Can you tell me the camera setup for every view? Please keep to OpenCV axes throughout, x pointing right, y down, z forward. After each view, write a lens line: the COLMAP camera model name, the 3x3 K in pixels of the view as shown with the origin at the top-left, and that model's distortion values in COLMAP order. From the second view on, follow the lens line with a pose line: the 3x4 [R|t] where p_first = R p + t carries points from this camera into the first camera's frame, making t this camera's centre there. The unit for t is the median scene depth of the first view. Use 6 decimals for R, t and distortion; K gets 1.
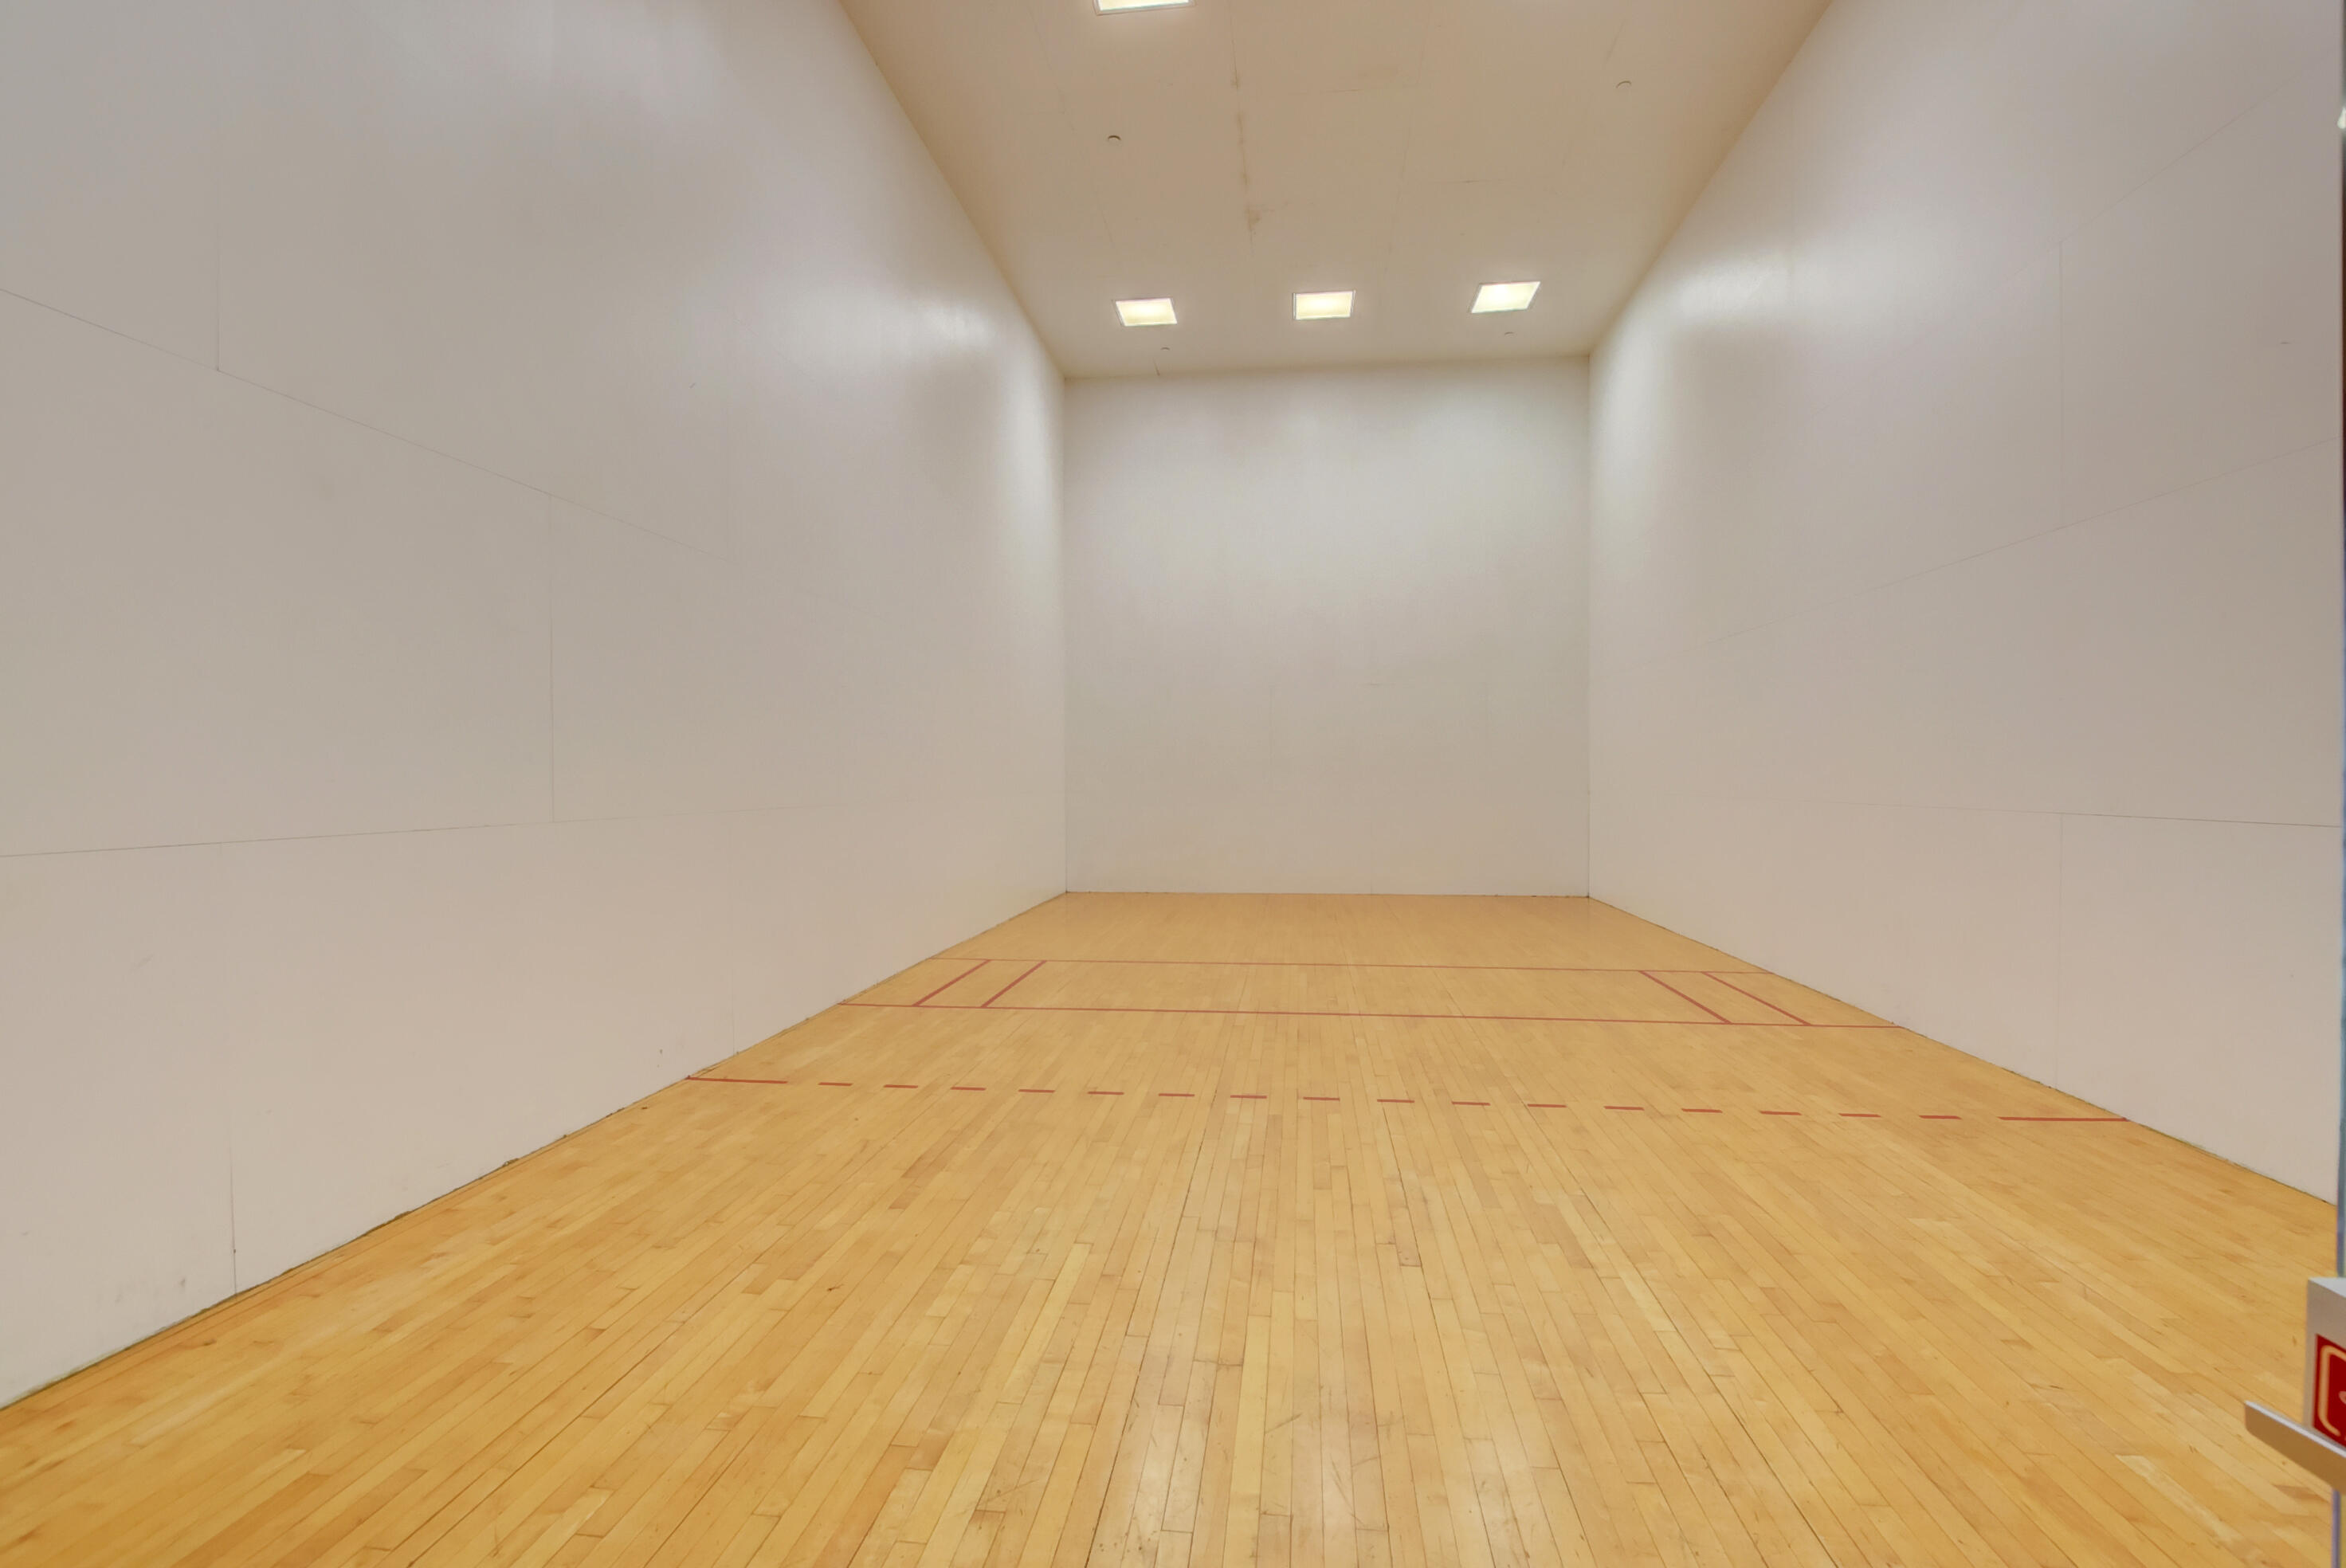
lens RADIAL K [[1043.8, 0, 1175.1], [0, 1043.8, 786.3], [0, 0, 1]] dist [-0.005519, -0.000639]
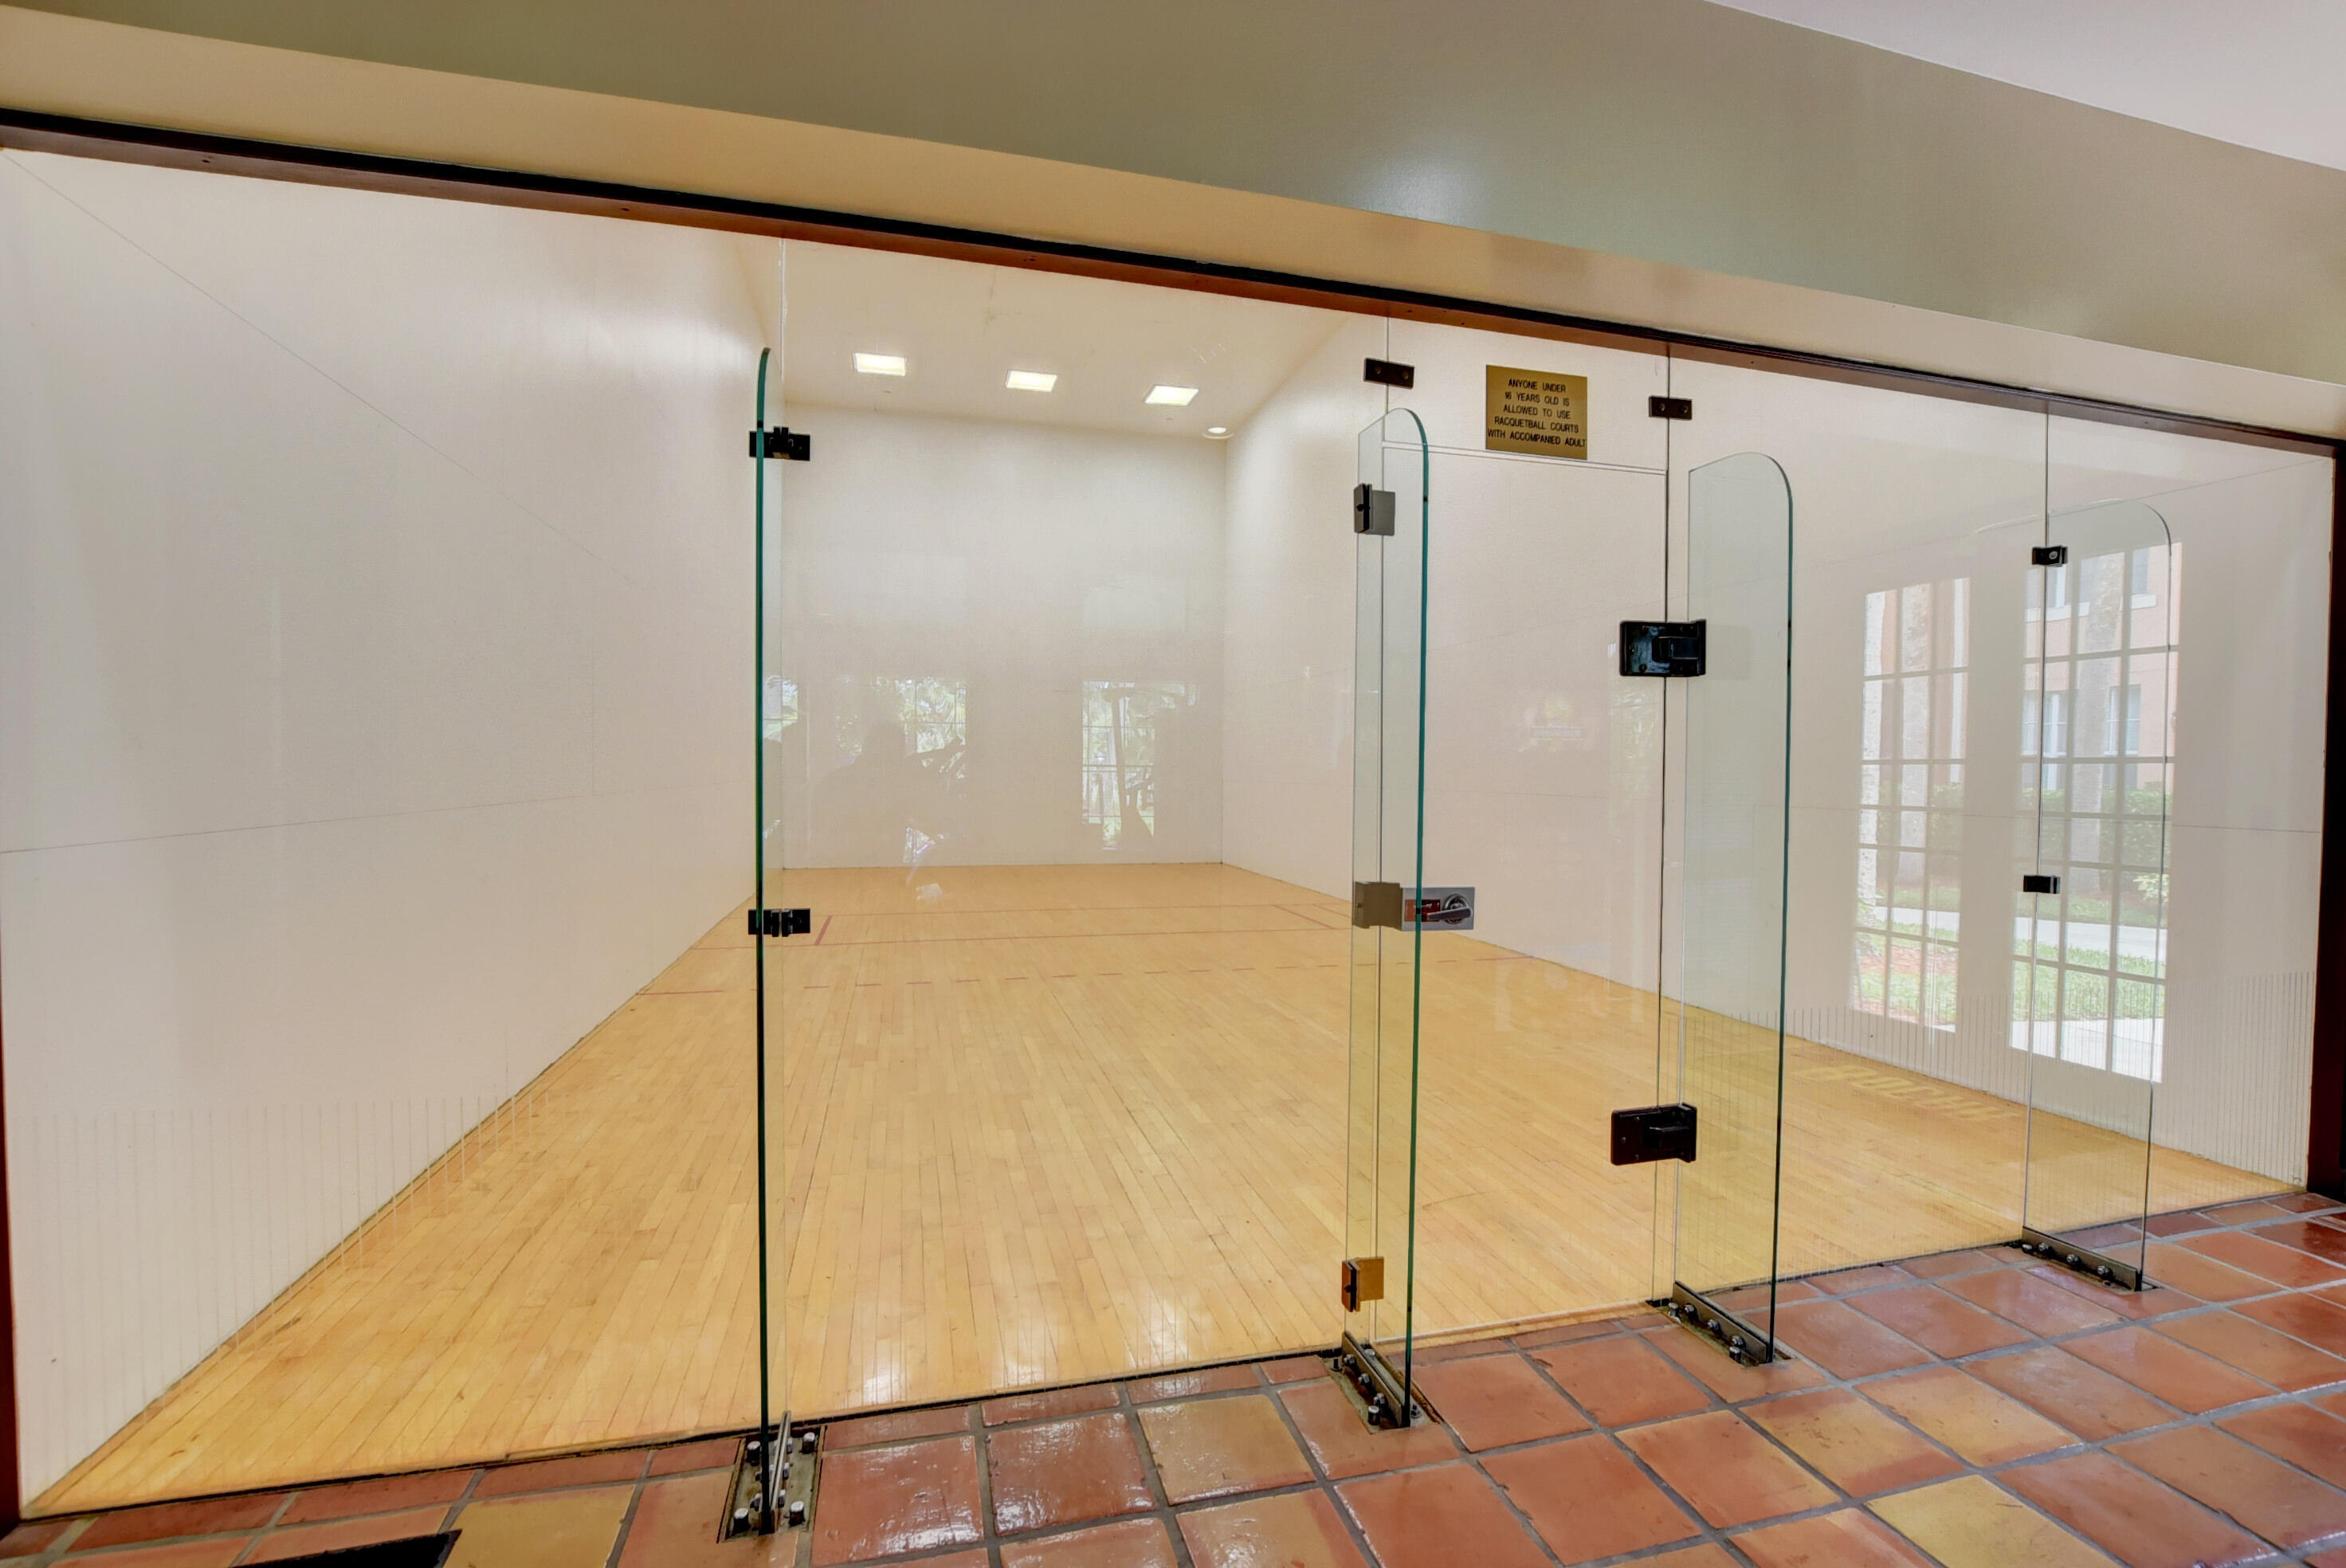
lens RADIAL K [[1043.8, 0, 1178.3], [0, 1043.8, 786.1], [0, 0, 1]] dist [-0.005519, -0.000639]
pose [[0.930716, 0.001901, 0.365738, -0.503775], [-0.005519, 0.999946, 0.008848, 0.008170], [-0.365701, -0.010253, 0.930676, -0.721977]]
